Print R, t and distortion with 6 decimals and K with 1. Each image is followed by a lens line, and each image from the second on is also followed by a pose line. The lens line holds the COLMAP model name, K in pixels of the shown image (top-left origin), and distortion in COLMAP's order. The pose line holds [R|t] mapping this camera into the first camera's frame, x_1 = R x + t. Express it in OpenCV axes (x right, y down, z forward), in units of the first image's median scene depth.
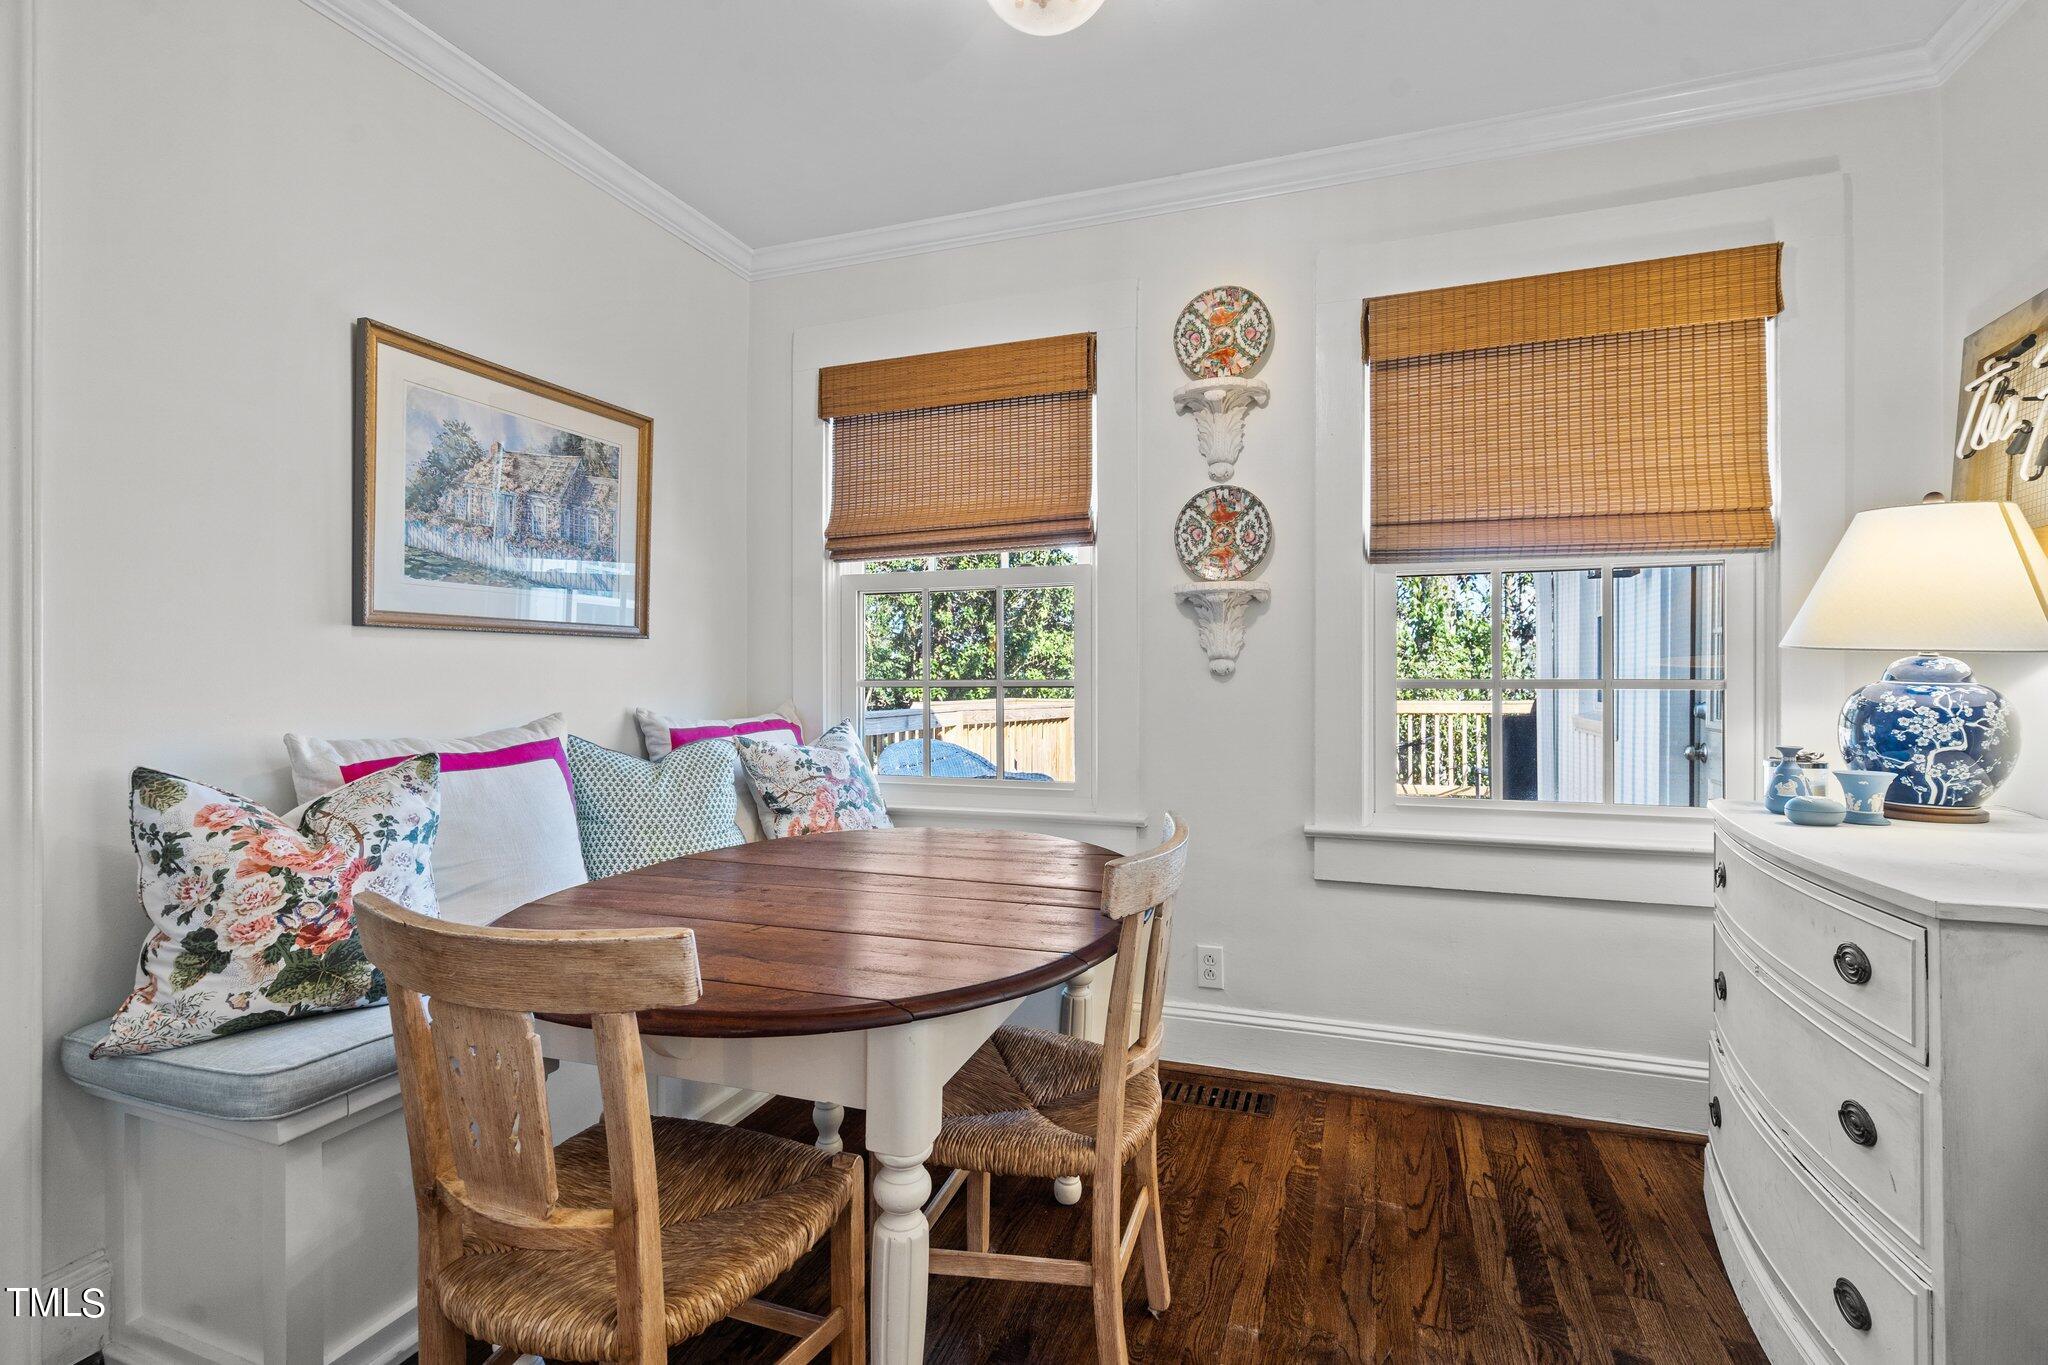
lens RADIAL K [[934.2, 0, 1027.9], [0, 934.2, 679.1], [0, 0, 1]] dist [-0.005777, 0.003273]
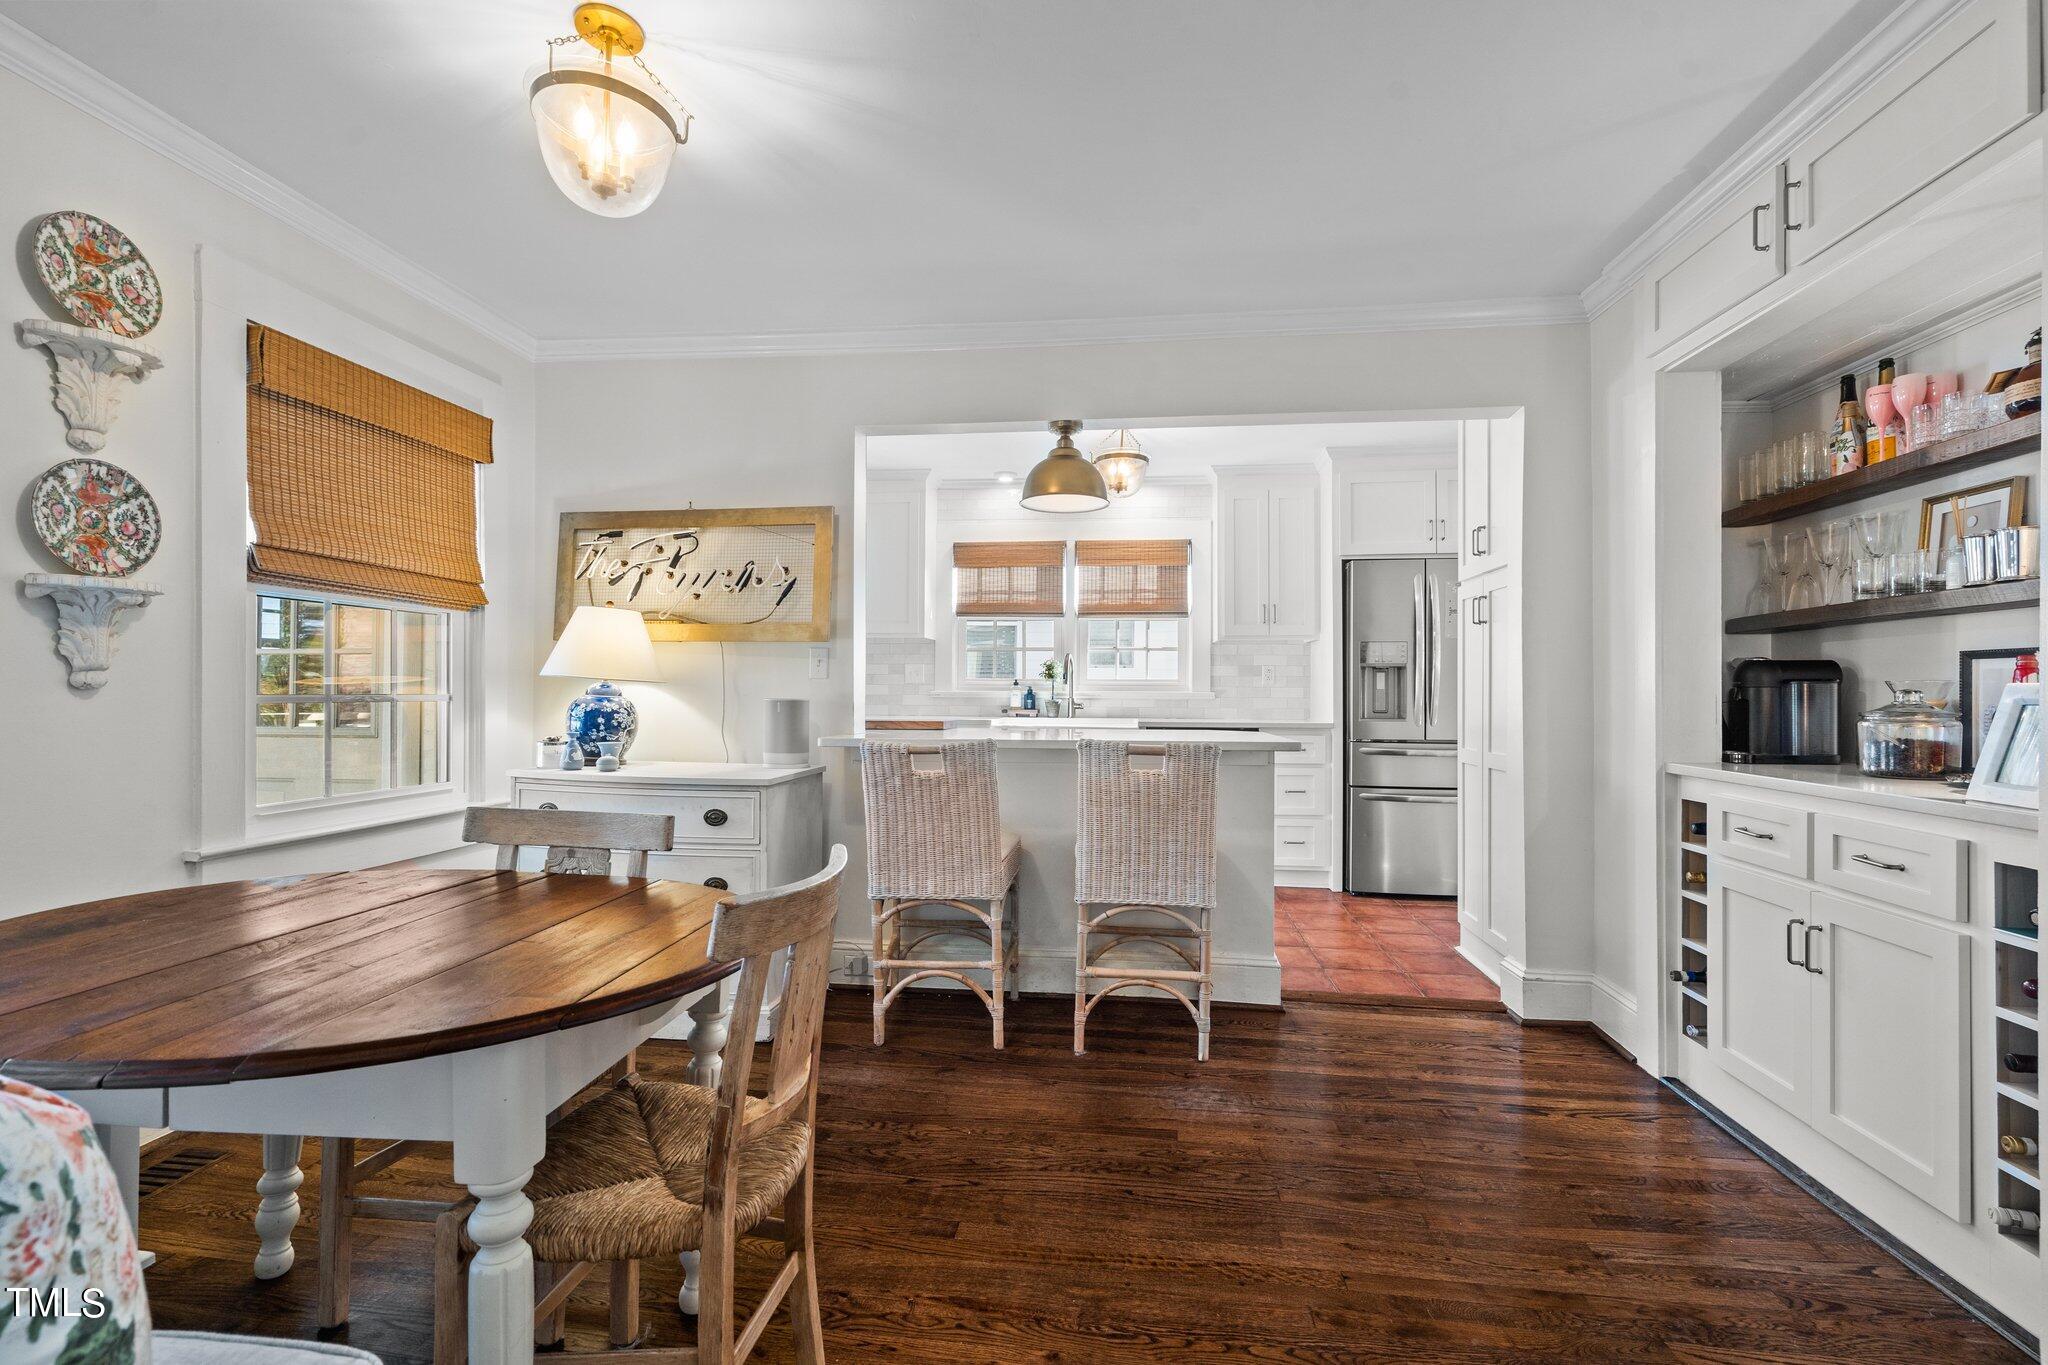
lens RADIAL K [[934.2, 0, 1024.0], [0, 934.2, 691.5], [0, 0, 1]] dist [-0.005777, 0.003273]
pose [[-0.221922, -0.000055, 0.975064, -0.891296], [-0.003895, 0.999992, -0.000830, -0.006122], [-0.975057, -0.003982, -0.221921, 0.439742]]
